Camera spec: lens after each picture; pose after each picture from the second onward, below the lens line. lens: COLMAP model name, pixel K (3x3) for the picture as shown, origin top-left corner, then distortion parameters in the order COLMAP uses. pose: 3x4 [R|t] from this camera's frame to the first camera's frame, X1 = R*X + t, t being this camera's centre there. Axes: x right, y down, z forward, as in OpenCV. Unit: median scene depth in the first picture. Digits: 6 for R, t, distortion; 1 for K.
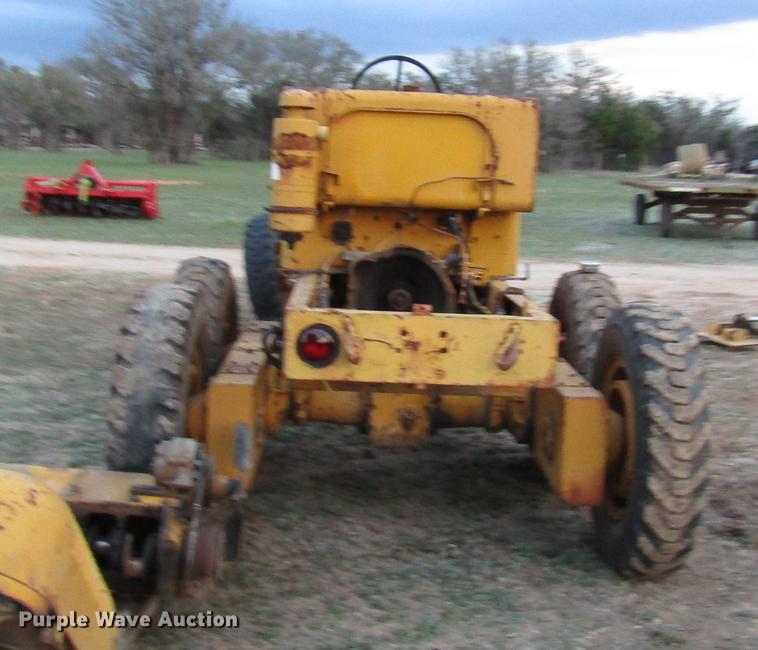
lens RADIAL K [[1060.7, 0, 381.7], [0, 1060.7, 324.2], [0, 0, 1]] dist [0.018044, 0.000000]
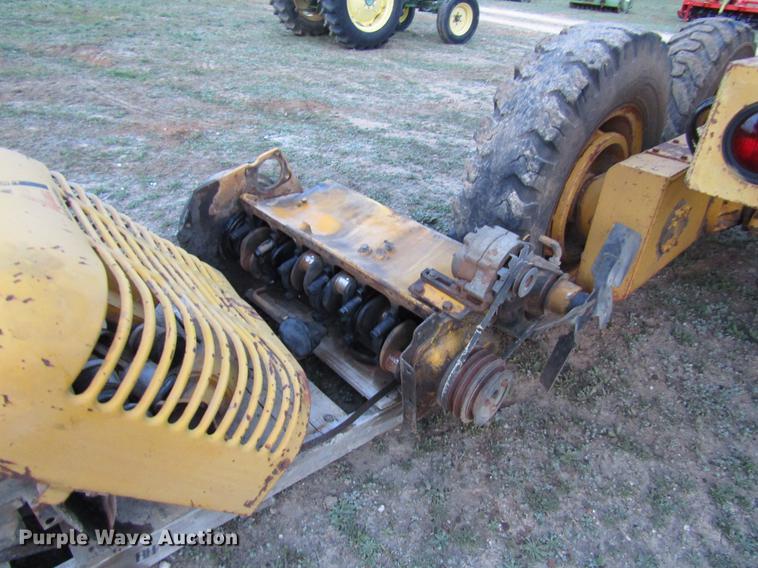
lens RADIAL K [[534.1, 0, 382.6], [0, 534.1, 282.1], [0, 0, 1]] dist [-0.008270, -0.001830]
pose [[0.686519, 0.374570, -0.623209, -0.001161], [-0.139062, 0.908918, 0.393102, 0.004716], [0.713691, -0.183208, 0.676077, 0.496553]]
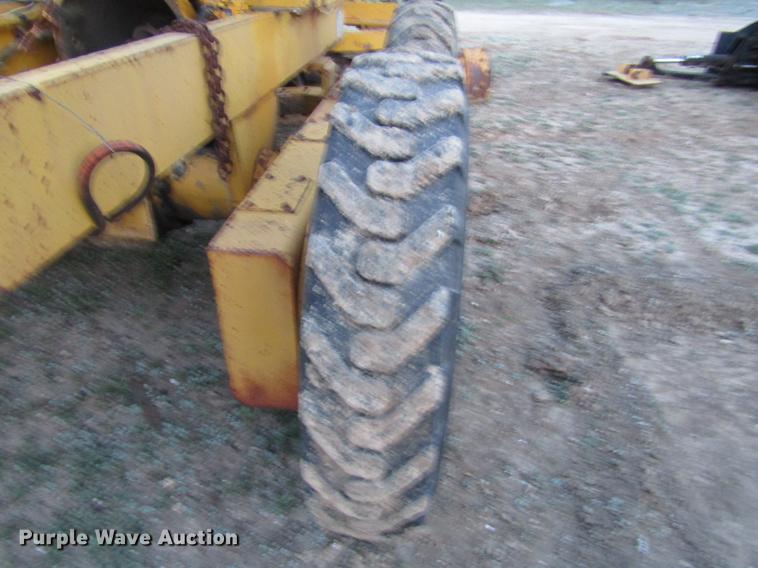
lens RADIAL K [[534.1, 0, 358.8], [0, 534.1, 280.5], [0, 0, 1]] dist [-0.008270, -0.001830]
pose [[0.988450, 0.066801, -0.136029, 0.237930], [-0.008473, 0.920563, 0.390503, -0.016861], [0.151310, -0.384840, 0.910496, 0.644160]]
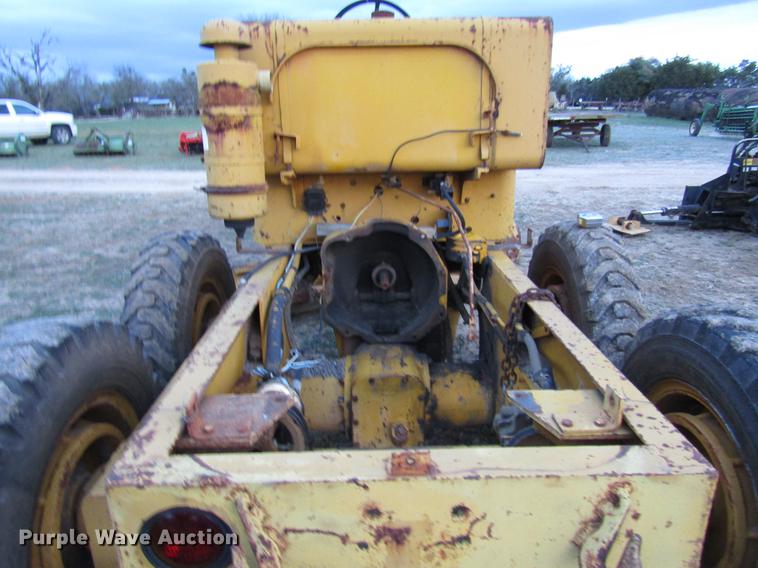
lens RADIAL K [[534.1, 0, 373.9], [0, 534.1, 289.0], [0, 0, 1]] dist [-0.008270, -0.001830]
pose [[0.998204, -0.047866, -0.036025, 0.025328], [0.053239, 0.984503, 0.167090, -0.091466], [0.027469, -0.168708, 0.985283, 0.586868]]
